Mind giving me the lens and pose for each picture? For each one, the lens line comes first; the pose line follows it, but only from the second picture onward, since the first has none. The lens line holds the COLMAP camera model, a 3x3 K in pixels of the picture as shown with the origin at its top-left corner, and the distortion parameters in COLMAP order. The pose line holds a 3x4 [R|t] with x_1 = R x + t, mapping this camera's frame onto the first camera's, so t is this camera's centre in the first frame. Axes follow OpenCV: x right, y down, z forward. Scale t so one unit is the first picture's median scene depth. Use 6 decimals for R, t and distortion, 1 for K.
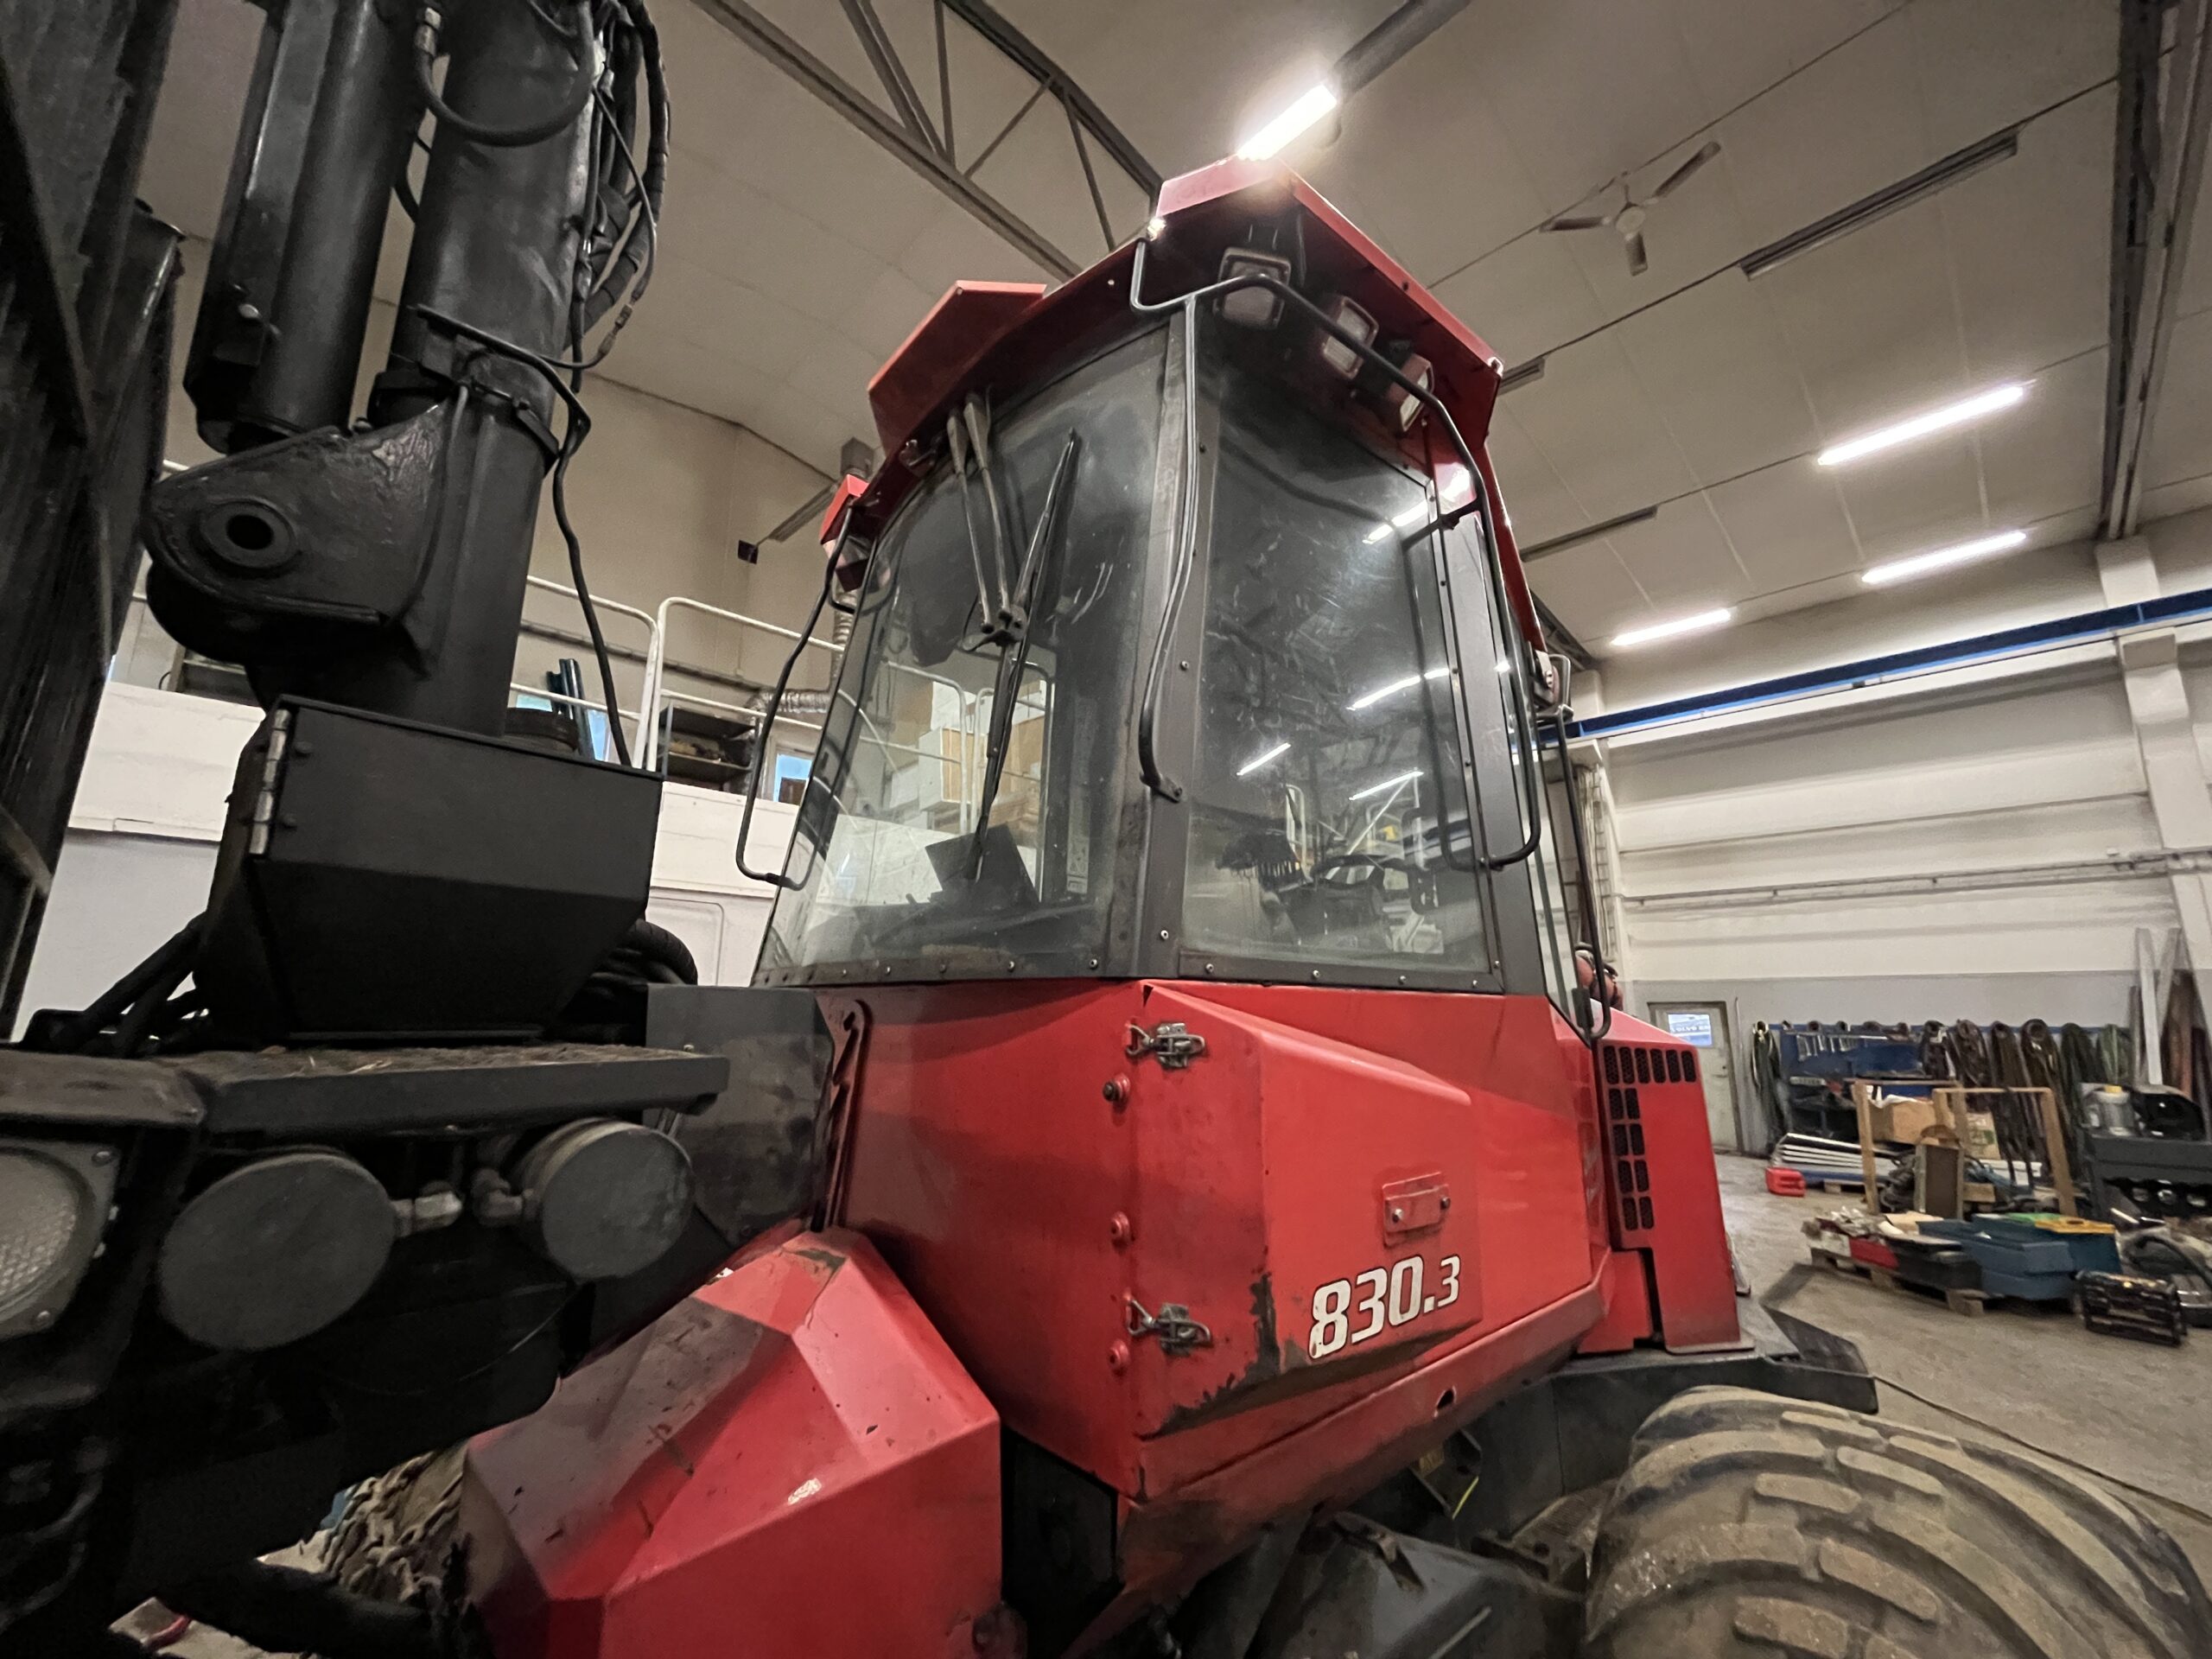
lens RADIAL K [[896.6, 0, 1092.9], [0, 896.6, 832.3], [0, 0, 1]] dist [-0.002012, -0.000098]
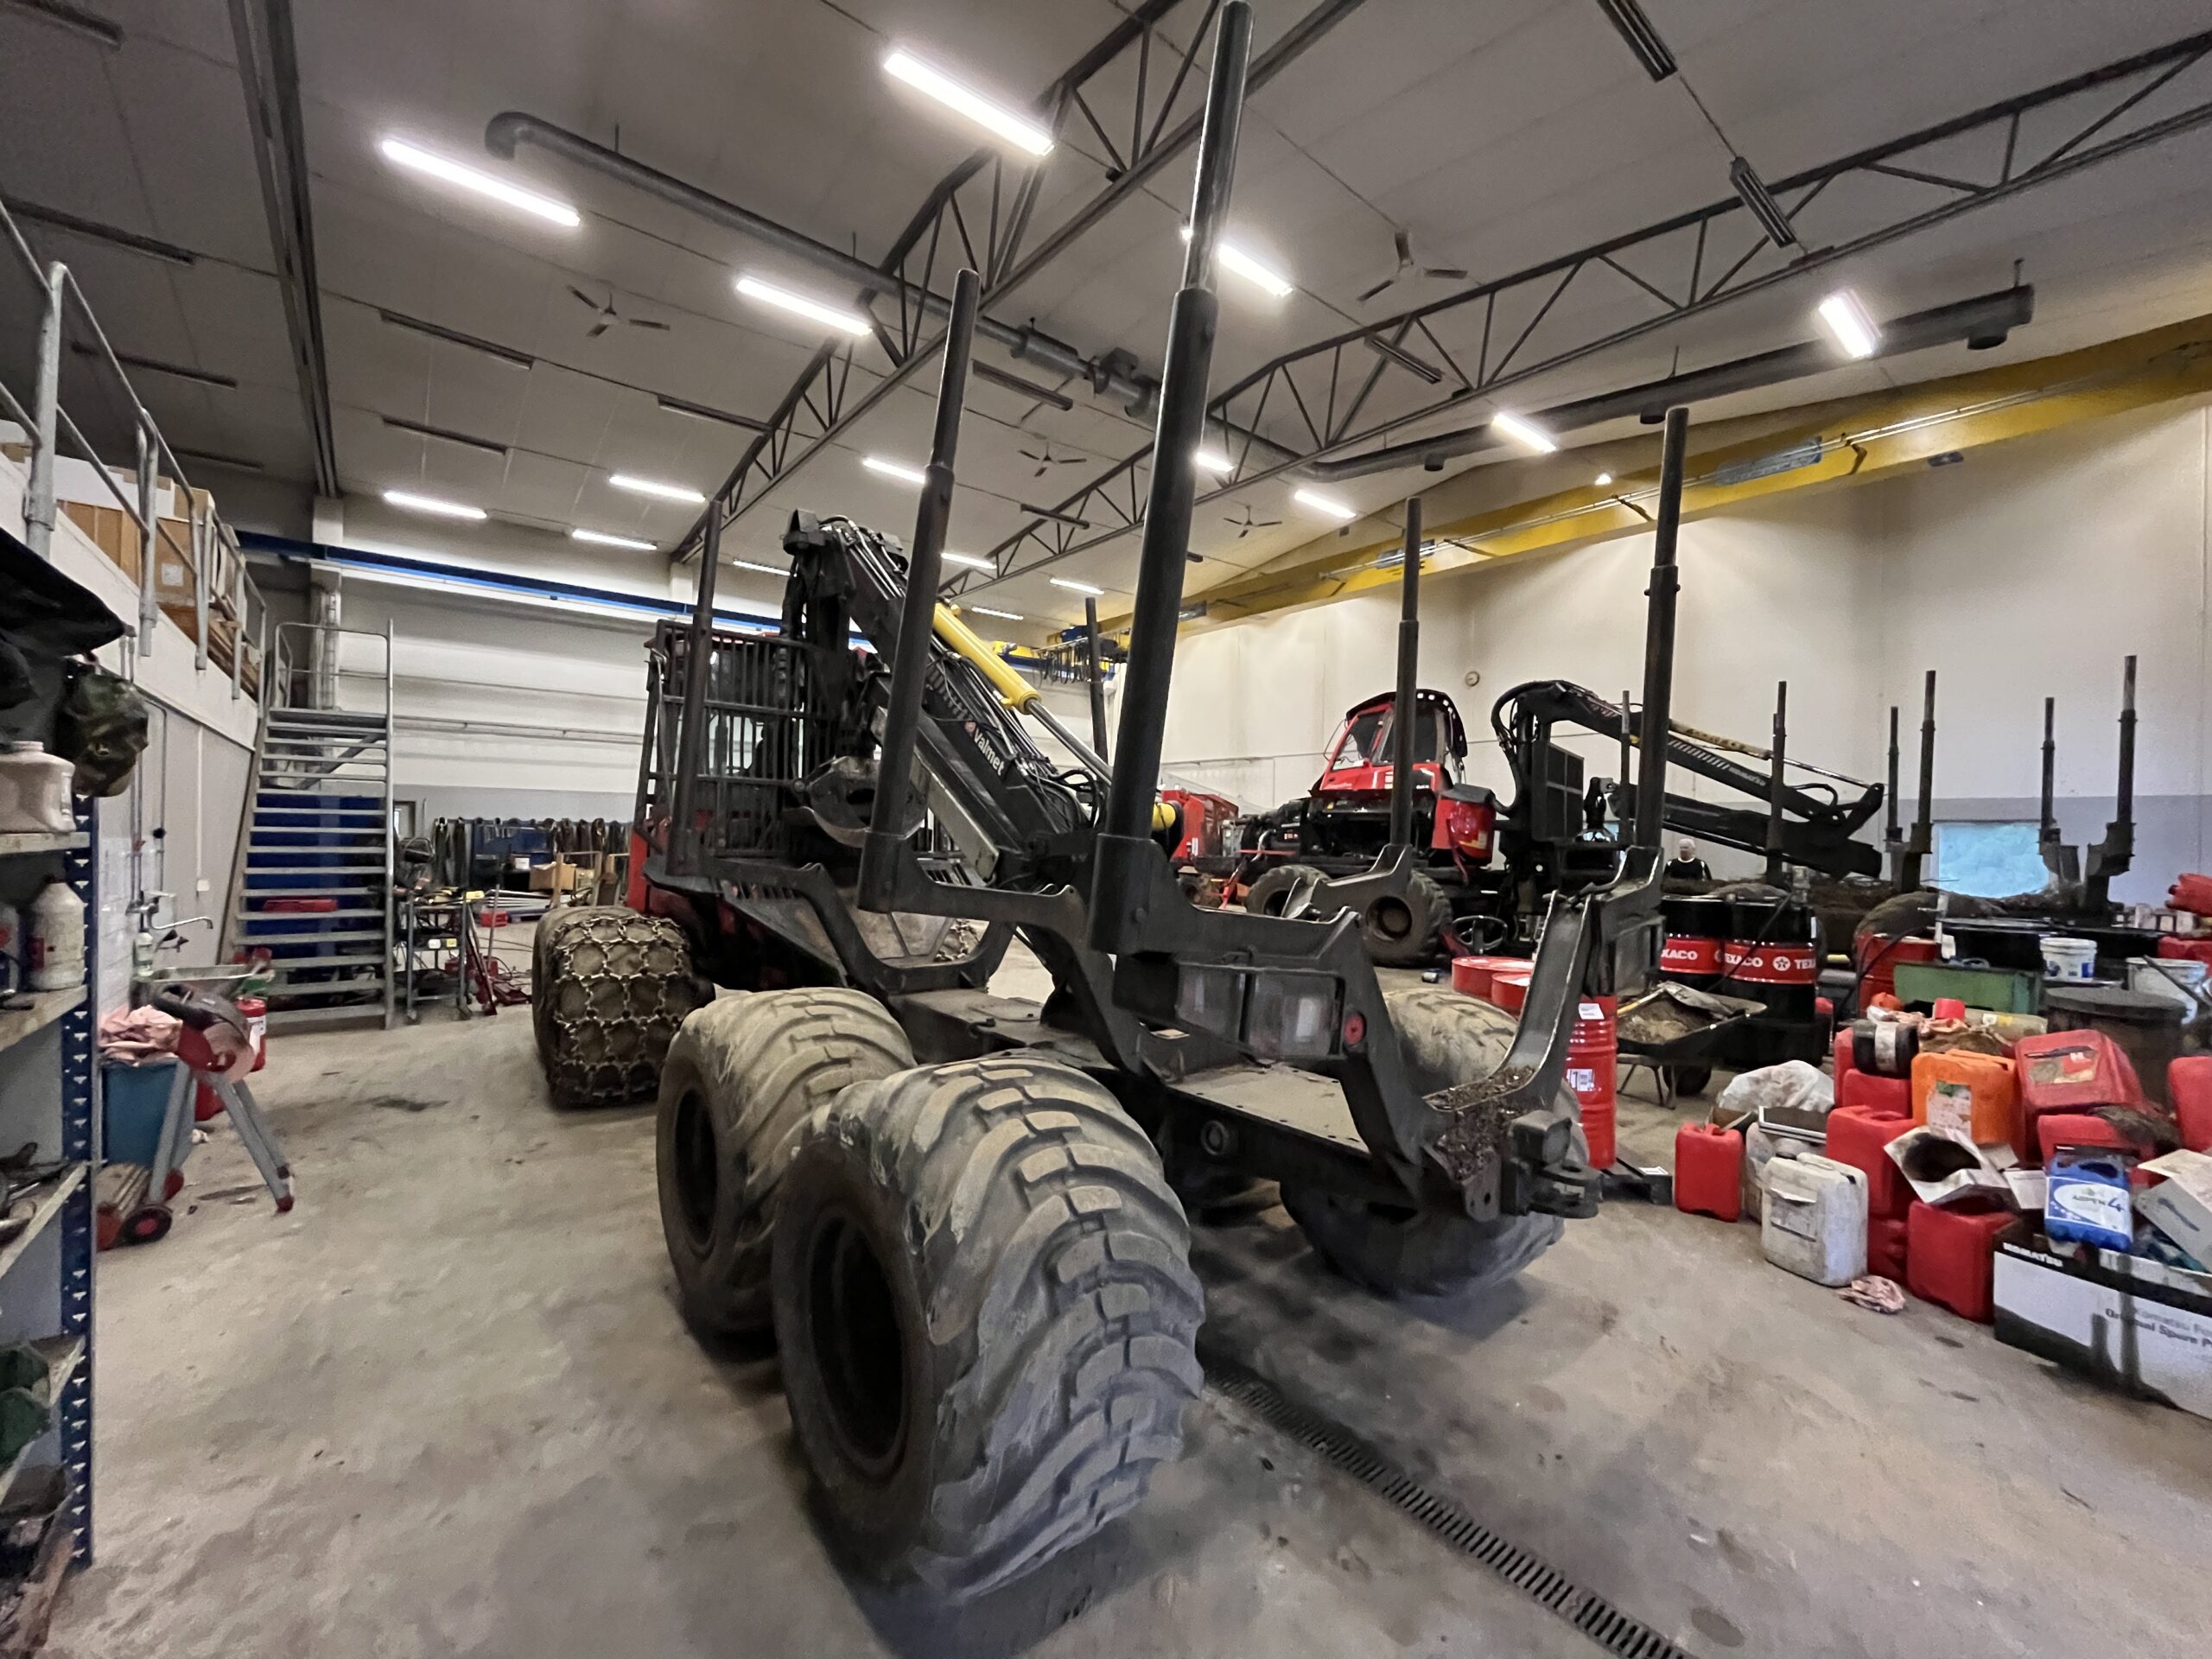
lens RADIAL K [[896.6, 0, 1092.9], [0, 896.6, 832.3], [0, 0, 1]] dist [-0.002012, -0.000098]
pose [[0.099406, -0.005567, 0.995031, -0.898719], [-0.218896, 0.975365, 0.027325, -0.035840], [-0.970671, -0.220525, 0.095738, -0.170443]]
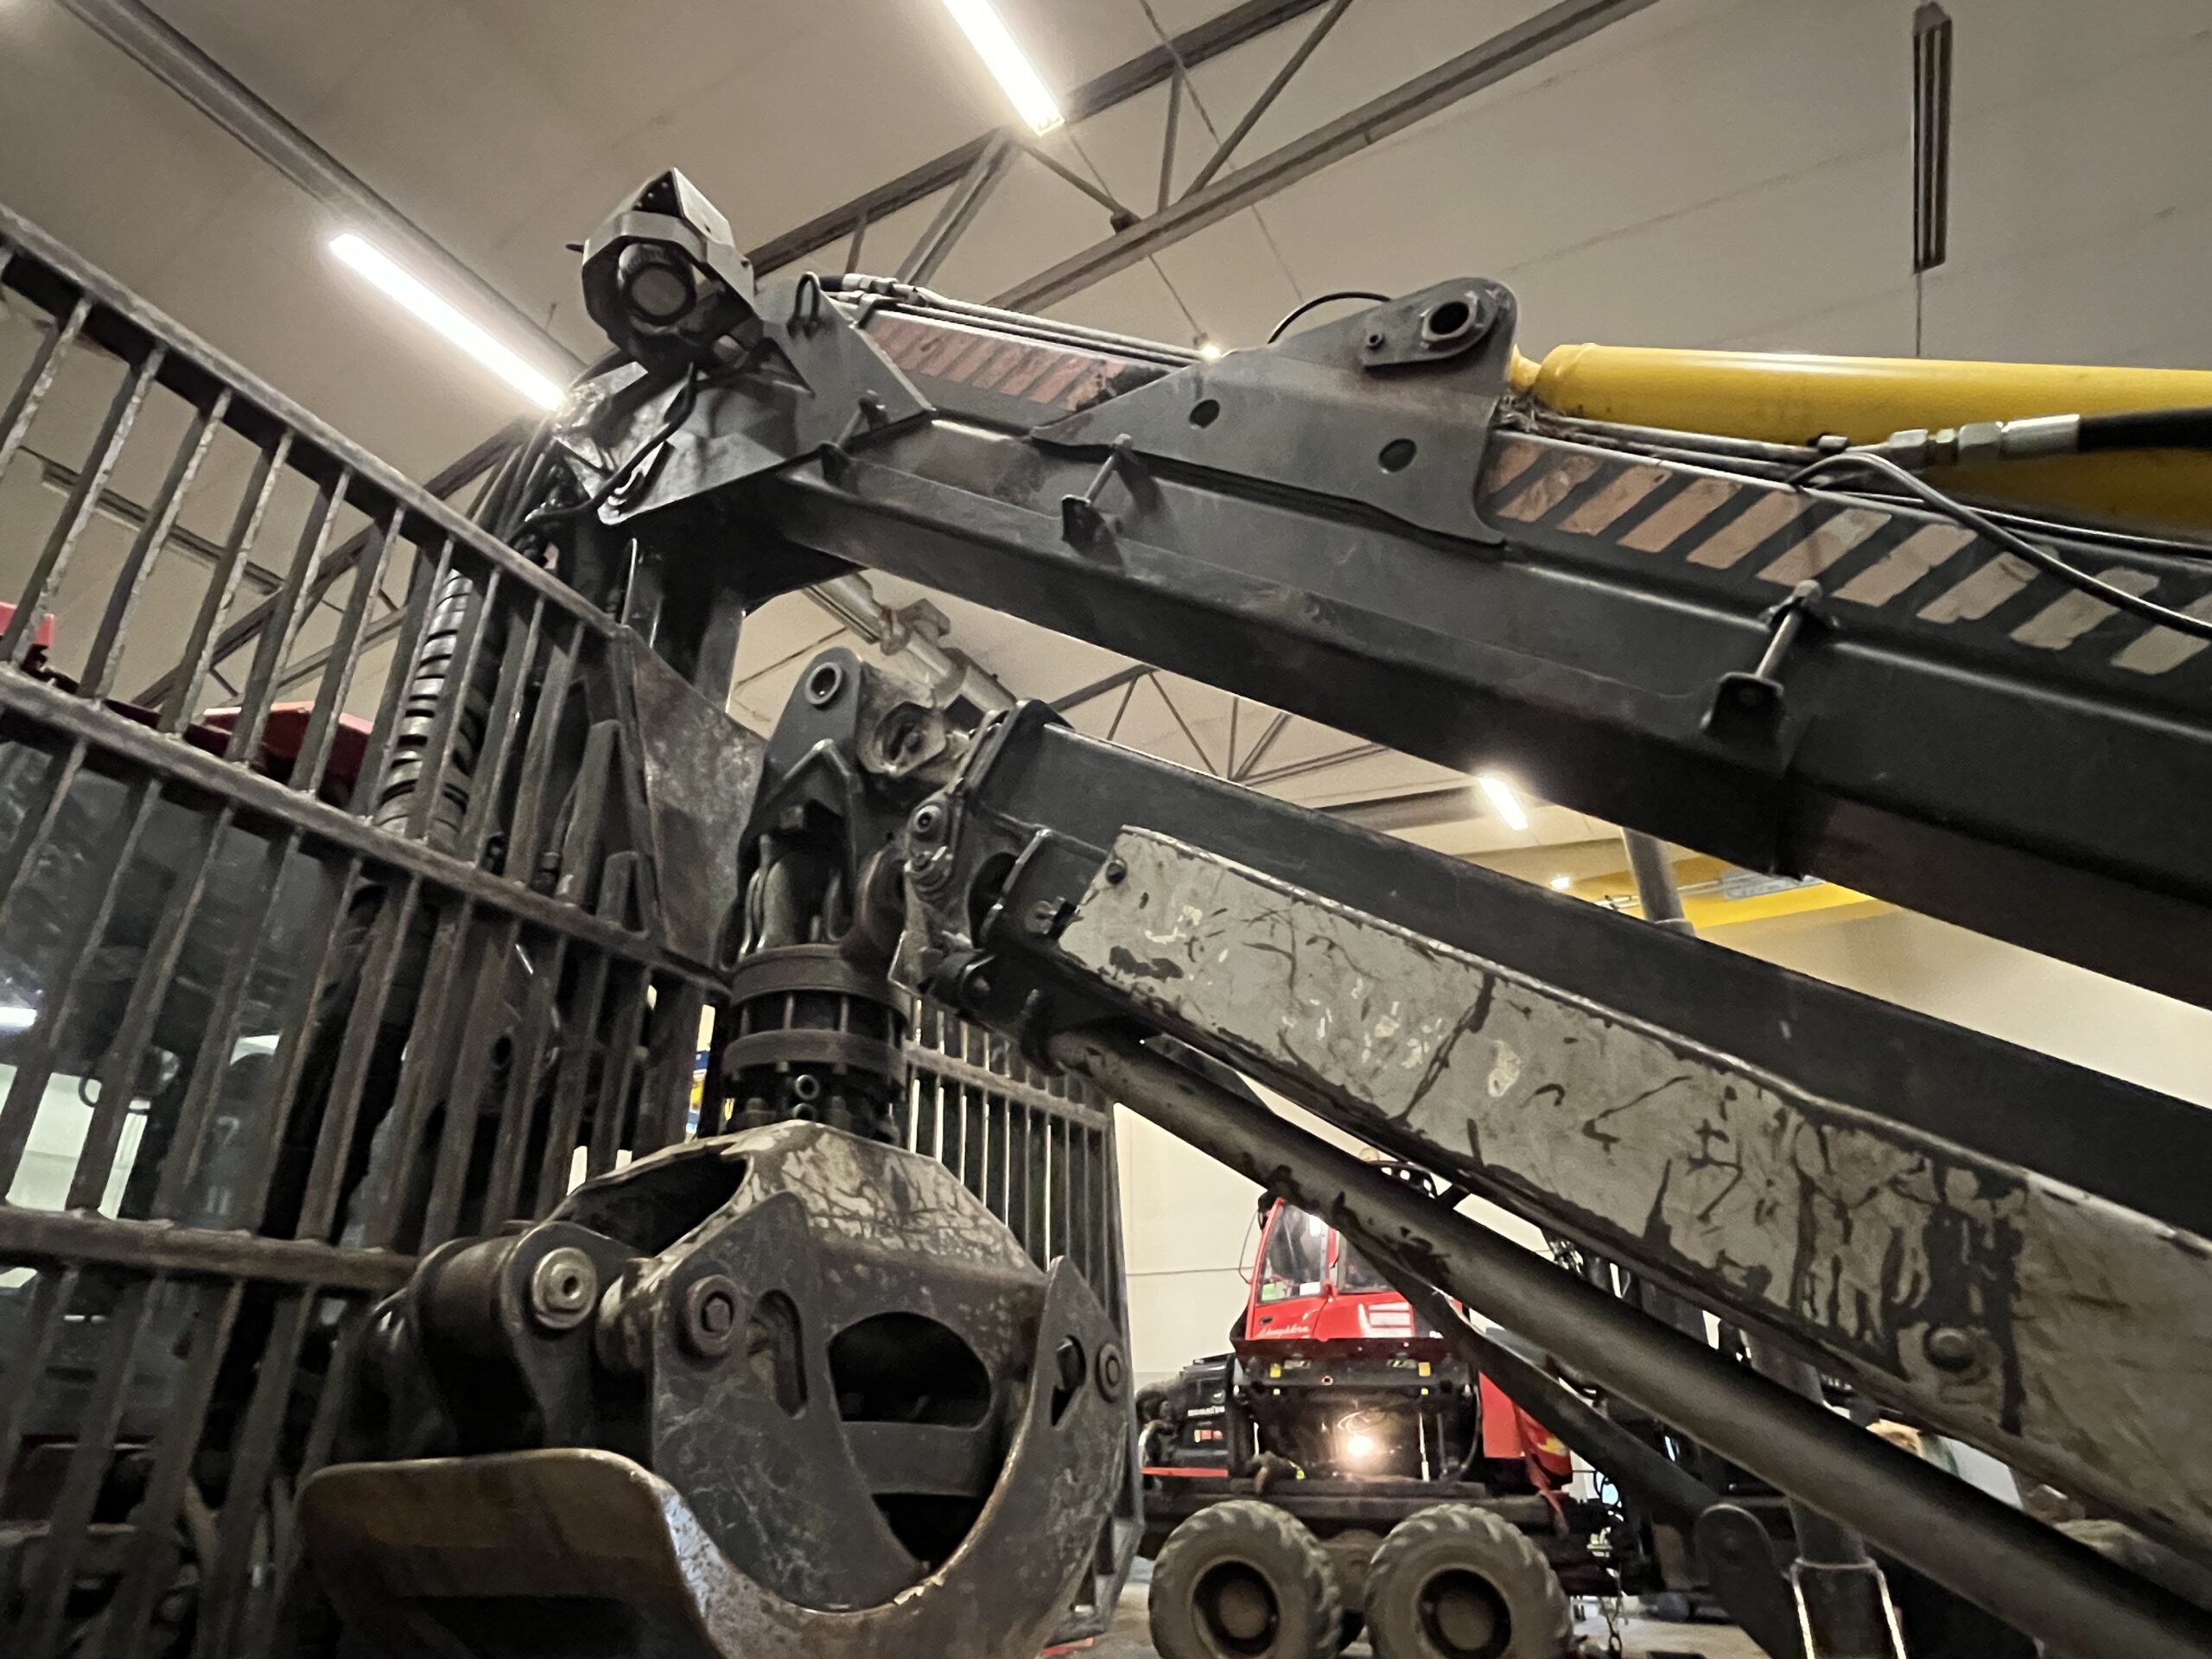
lens RADIAL K [[1212.7, 0, 1087.7], [0, 1212.7, 833.5], [0, 0, 1]] dist [-0.003664, -0.000660]
pose [[-0.248047, 0.411567, 0.876975, -0.383040], [-0.202026, 0.863386, -0.462331, 0.004293], [-0.947448, -0.291851, -0.131013, 0.099465]]
